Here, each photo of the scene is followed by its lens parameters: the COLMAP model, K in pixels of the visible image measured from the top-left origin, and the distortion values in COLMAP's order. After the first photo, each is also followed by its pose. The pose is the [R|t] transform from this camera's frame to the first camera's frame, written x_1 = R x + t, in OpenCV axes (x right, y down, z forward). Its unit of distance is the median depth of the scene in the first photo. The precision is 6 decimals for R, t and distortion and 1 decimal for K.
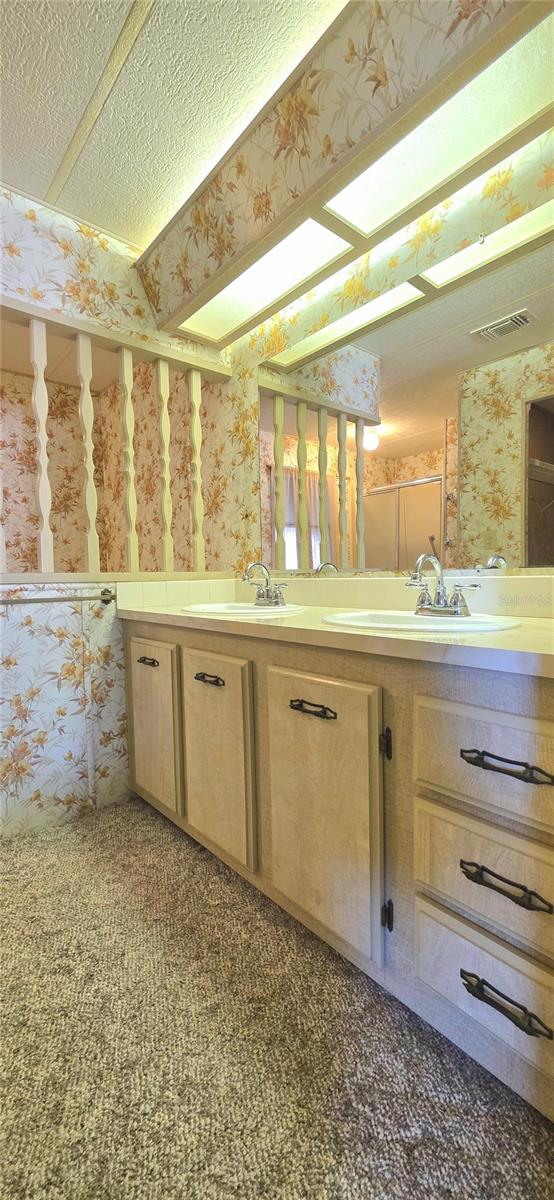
lens RADIAL K [[472.3, 0, 279.3], [0, 472.3, 605.1], [0, 0, 1]] dist [0.000009, 0.000063]
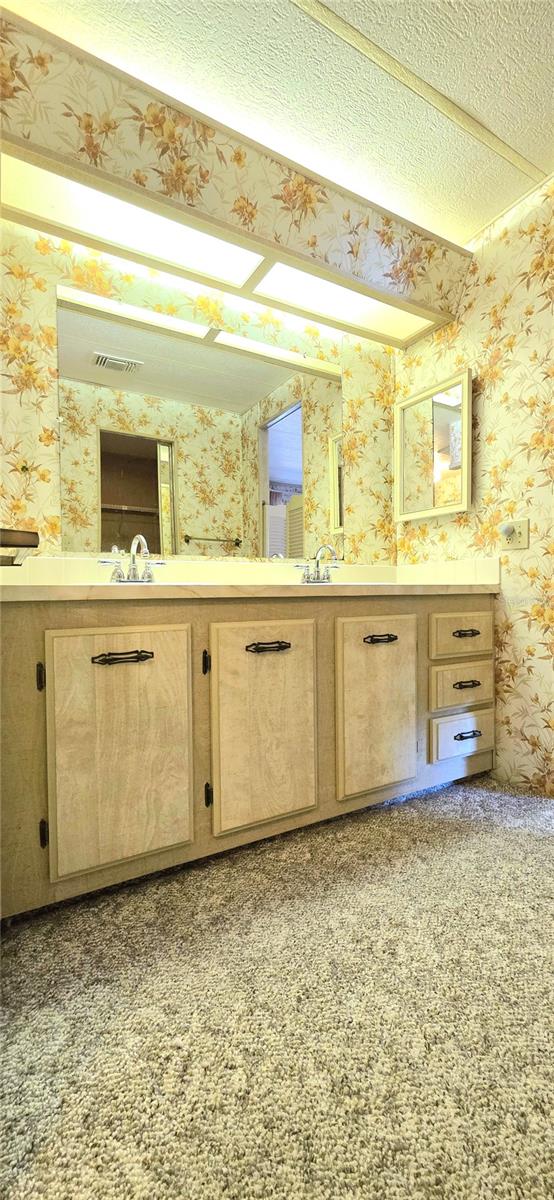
lens RADIAL K [[472.3, 0, 282.5], [0, 472.3, 603.8], [0, 0, 1]] dist [0.000009, 0.000063]
pose [[0.185464, -0.003805, 0.982644, -1.040020], [0.069213, 0.997559, -0.009201, 0.073389], [-0.980210, 0.069718, 0.185275, 0.735234]]
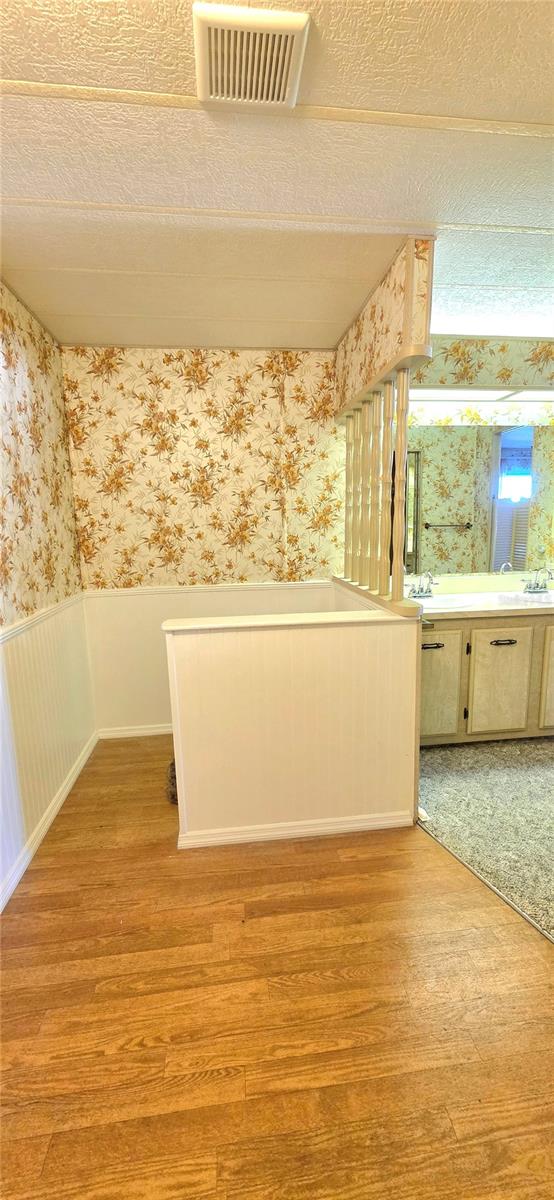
lens RADIAL K [[472.3, 0, 282.7], [0, 472.3, 605.8], [0, 0, 1]] dist [0.000009, 0.000063]
pose [[0.565453, -0.138765, 0.813024, -1.959342], [0.063946, 0.990154, 0.124523, -0.247920], [-0.822298, -0.018422, 0.568759, 0.626842]]
